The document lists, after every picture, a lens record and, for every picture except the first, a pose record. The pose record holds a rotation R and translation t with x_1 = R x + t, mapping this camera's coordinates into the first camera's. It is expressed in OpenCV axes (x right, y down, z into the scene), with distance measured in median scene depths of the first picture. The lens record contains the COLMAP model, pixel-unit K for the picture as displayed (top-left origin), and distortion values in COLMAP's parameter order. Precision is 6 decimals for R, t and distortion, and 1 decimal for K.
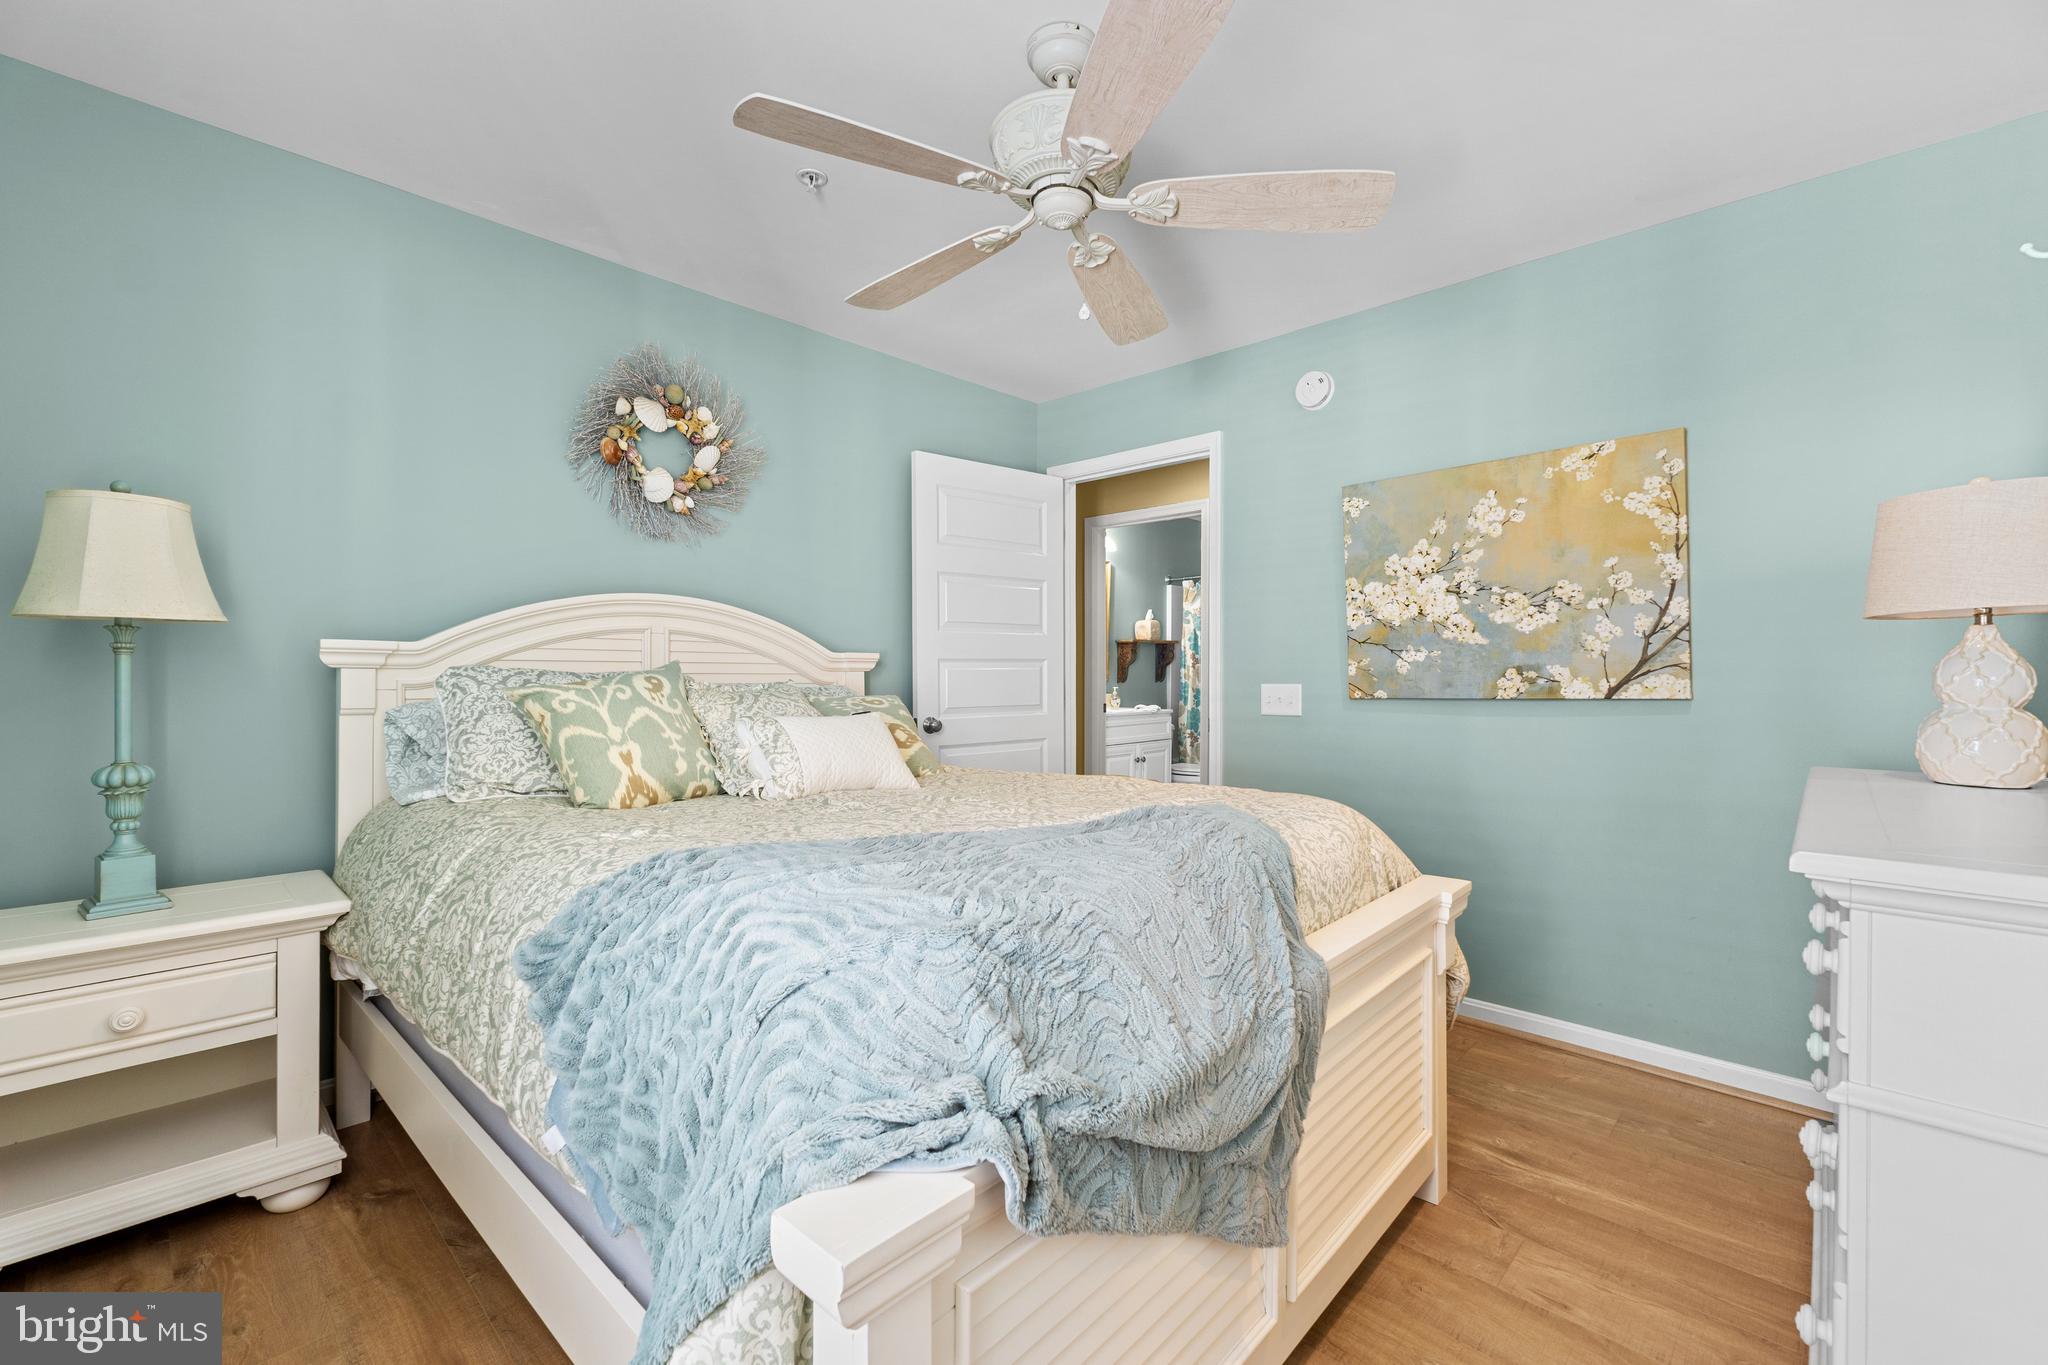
lens RADIAL K [[867.8, 0, 1020.8], [0, 867.8, 677.1], [0, 0, 1]] dist [-0.006644, 0.001511]
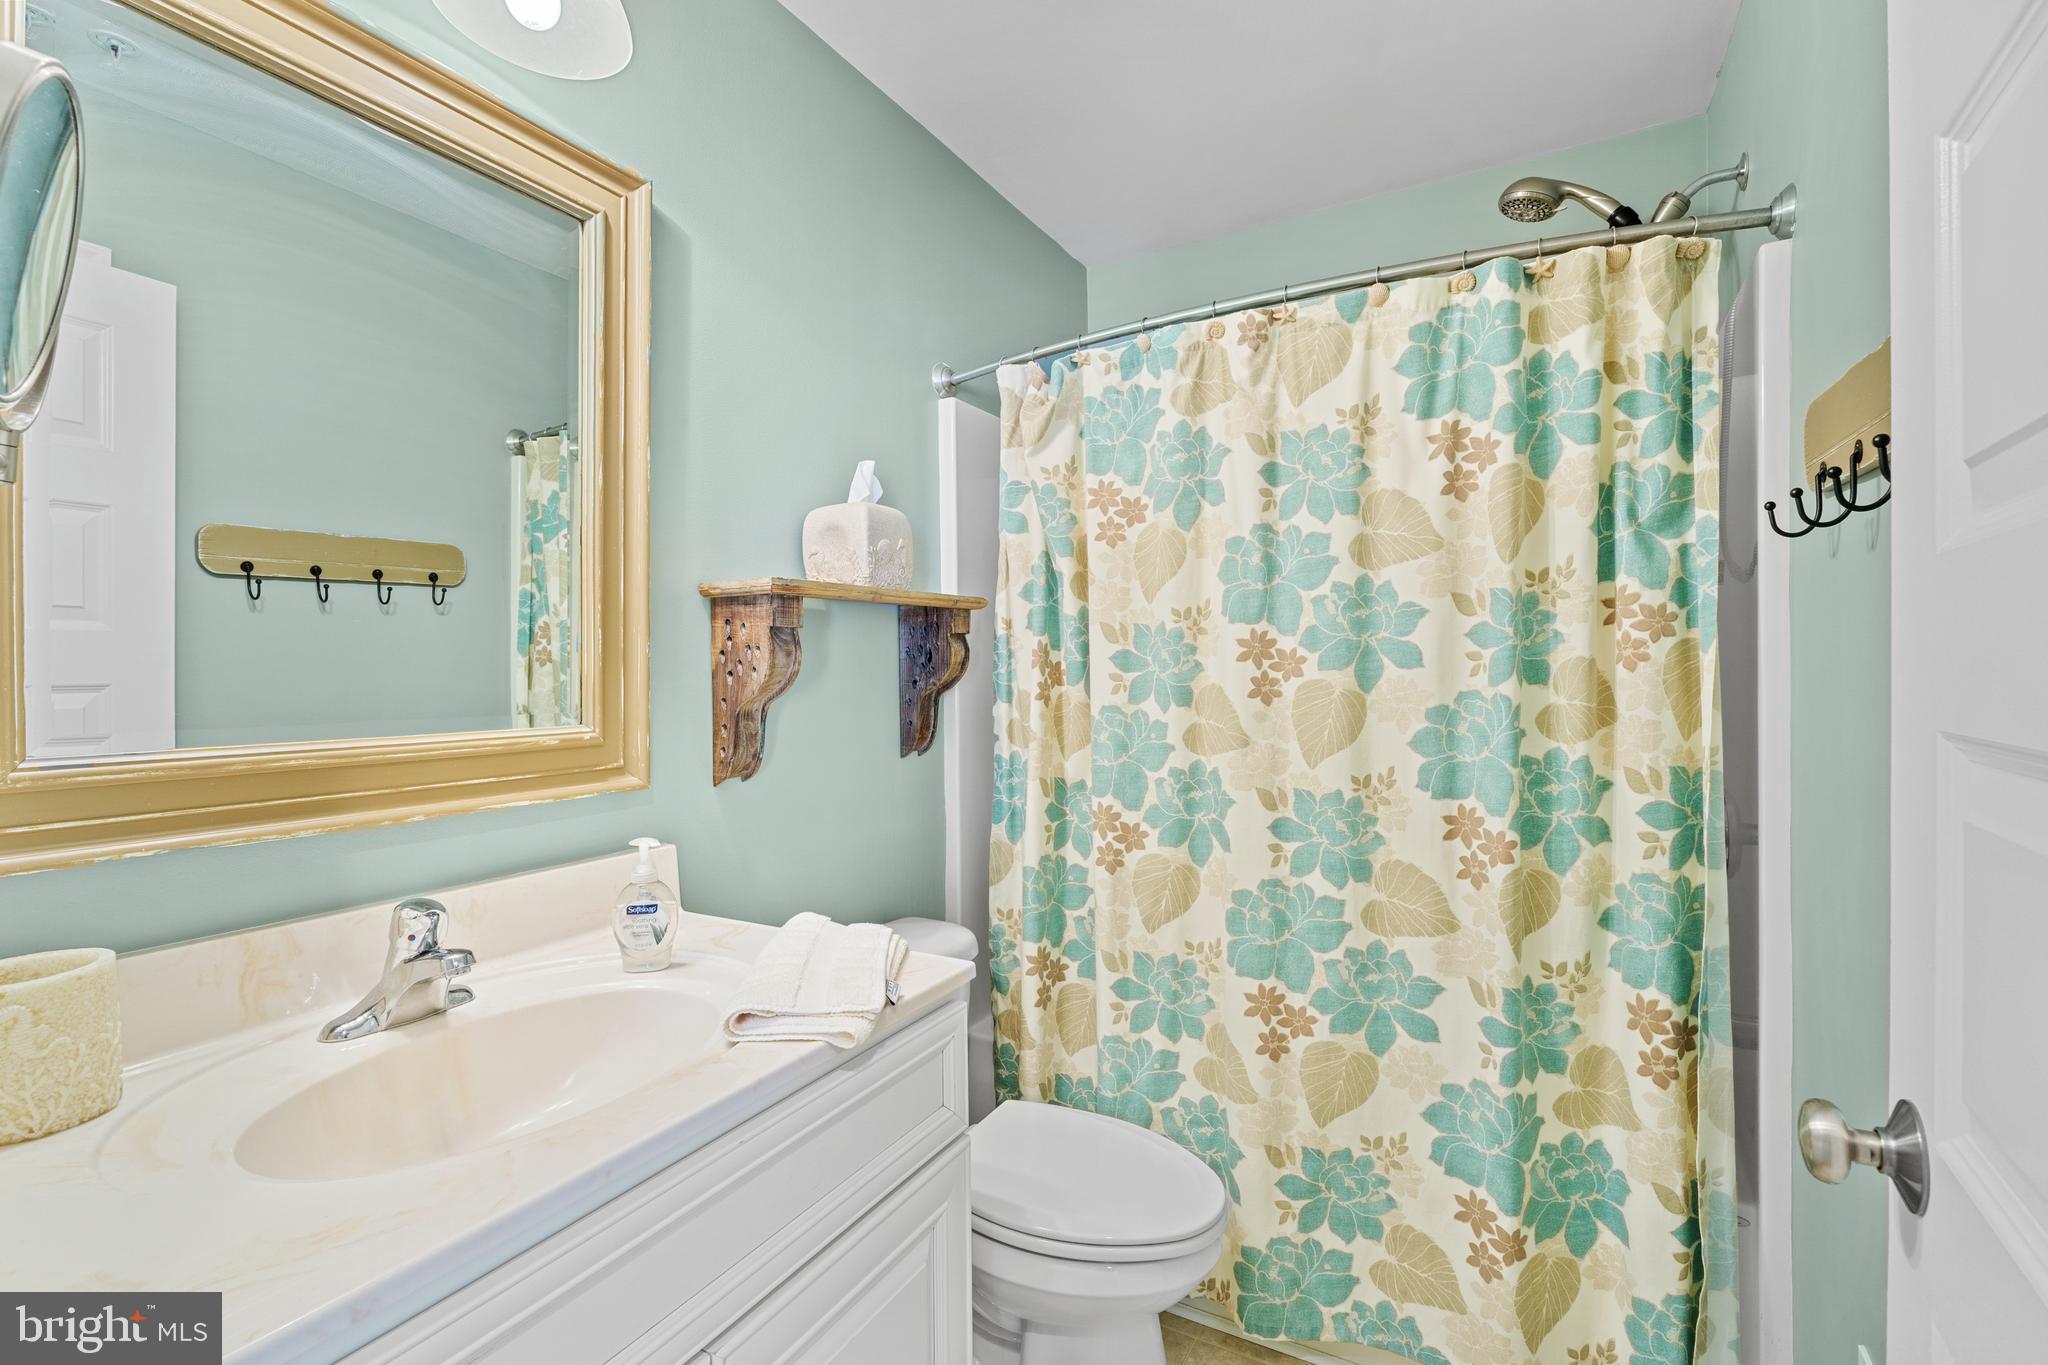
lens RADIAL K [[955.7, 0, 1024.7], [0, 955.7, 675.5], [0, 0, 1]] dist [-0.004529, -0.000104]
pose [[0.970356, -0.014234, 0.241261, 0.124260], [0.015352, 0.999878, -0.002755, -0.017437], [-0.241192, 0.006377, 0.970456, 0.722434]]
